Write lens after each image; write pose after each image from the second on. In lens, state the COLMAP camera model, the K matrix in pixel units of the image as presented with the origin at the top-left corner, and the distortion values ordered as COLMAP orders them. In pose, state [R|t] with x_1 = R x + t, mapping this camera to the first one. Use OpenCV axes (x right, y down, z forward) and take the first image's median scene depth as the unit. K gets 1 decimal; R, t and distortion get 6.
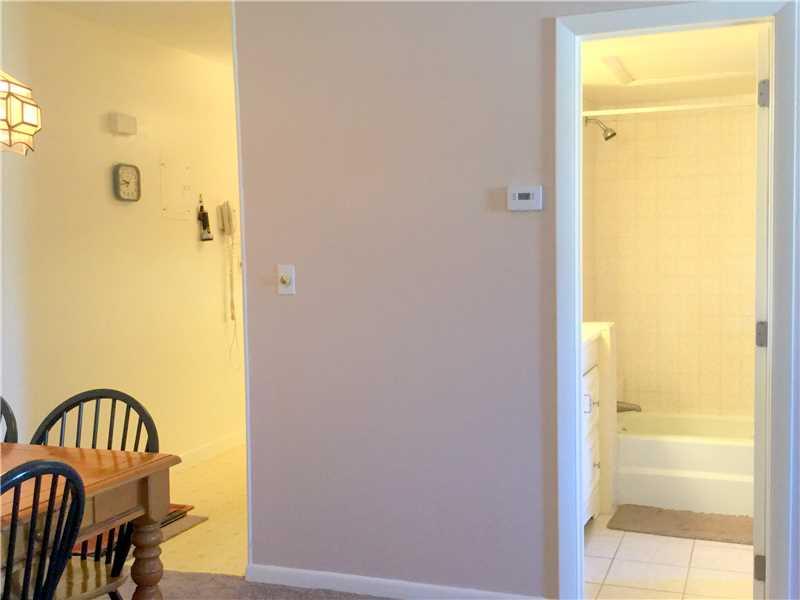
lens RADIAL K [[935.5, 0, 400.0], [0, 935.5, 300.0], [0, 0, 1]] dist [0.141014, -0.258323]
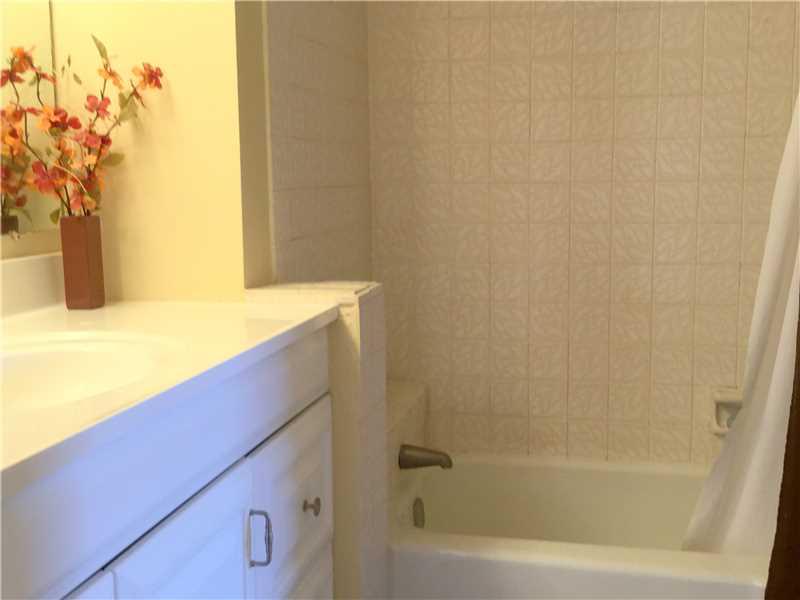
lens RADIAL K [[935.5, 0, 400.0], [0, 935.5, 300.0], [0, 0, 1]] dist [0.141014, -0.258323]
pose [[0.989173, -0.005918, 0.146638, 0.163444], [-0.003133, 0.998107, 0.061418, 0.005691], [-0.146724, -0.061212, 0.987282, 0.550579]]
